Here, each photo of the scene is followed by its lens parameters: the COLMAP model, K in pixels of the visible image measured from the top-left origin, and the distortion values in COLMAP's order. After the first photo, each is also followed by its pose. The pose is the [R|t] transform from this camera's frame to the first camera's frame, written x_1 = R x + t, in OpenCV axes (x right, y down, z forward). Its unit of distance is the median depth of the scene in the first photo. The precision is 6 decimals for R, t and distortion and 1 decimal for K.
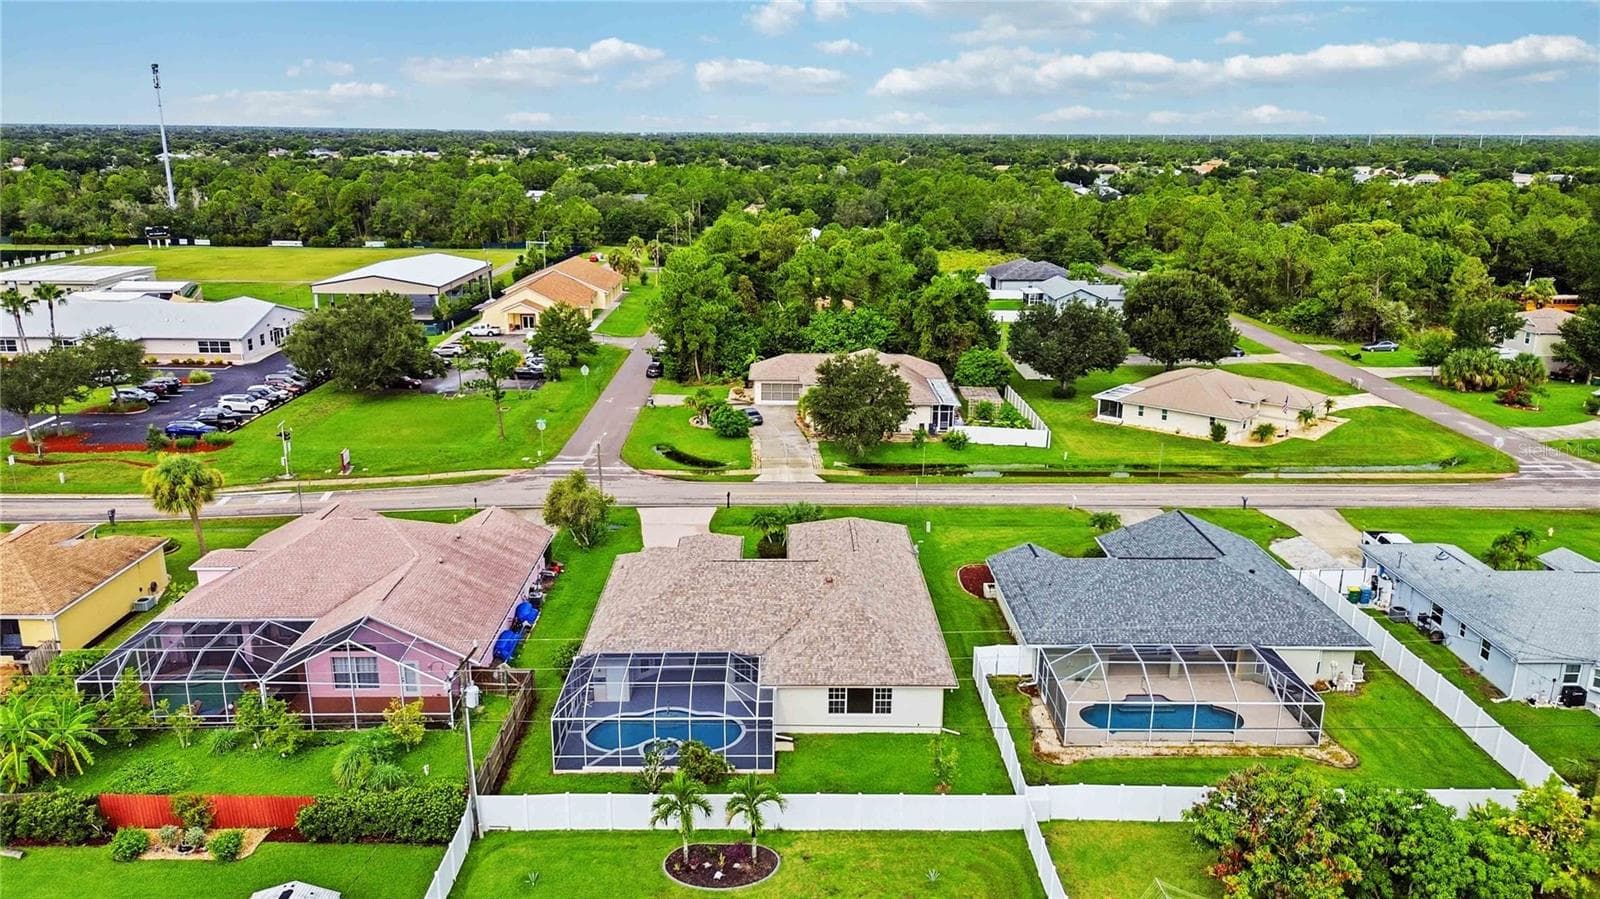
lens RADIAL K [[1123.6, 0, 797.3], [0, 1123.6, 448.6], [0, 0, 1]] dist [0.036126, -0.004330]
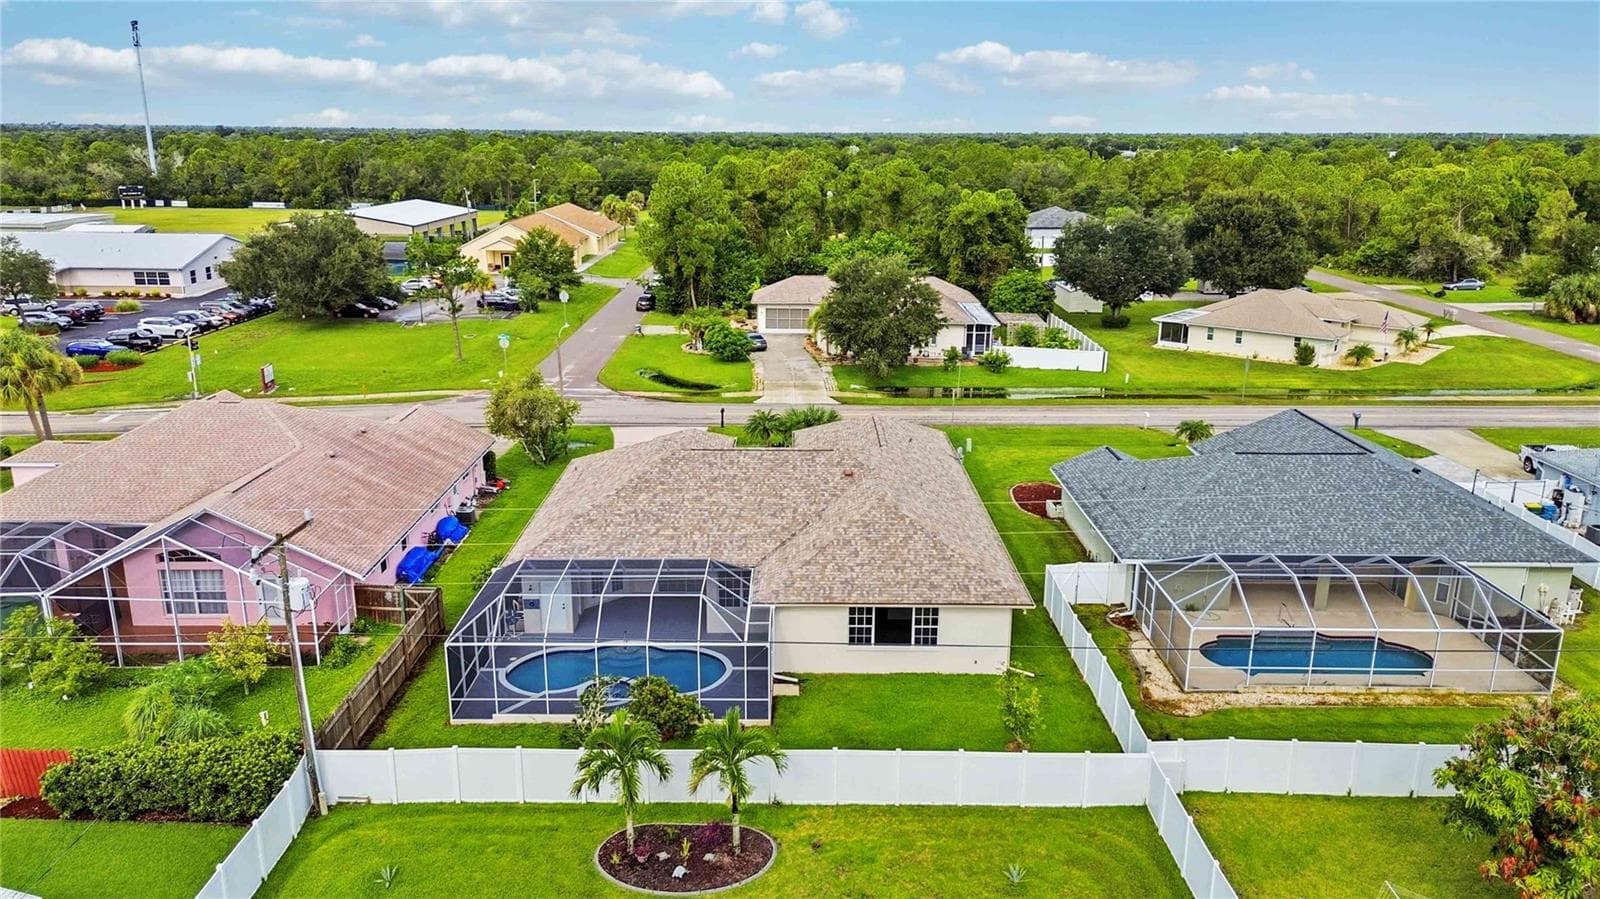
lens RADIAL K [[1118.9, 0, 795.7], [0, 1118.9, 450.3], [0, 0, 1]] dist [0.035477, -0.015992]
pose [[0.999929, 0.000605, -0.011899, 0.001854], [-0.000624, 0.999999, -0.001562, 0.075902], [0.011898, 0.001569, 0.999928, 0.197327]]
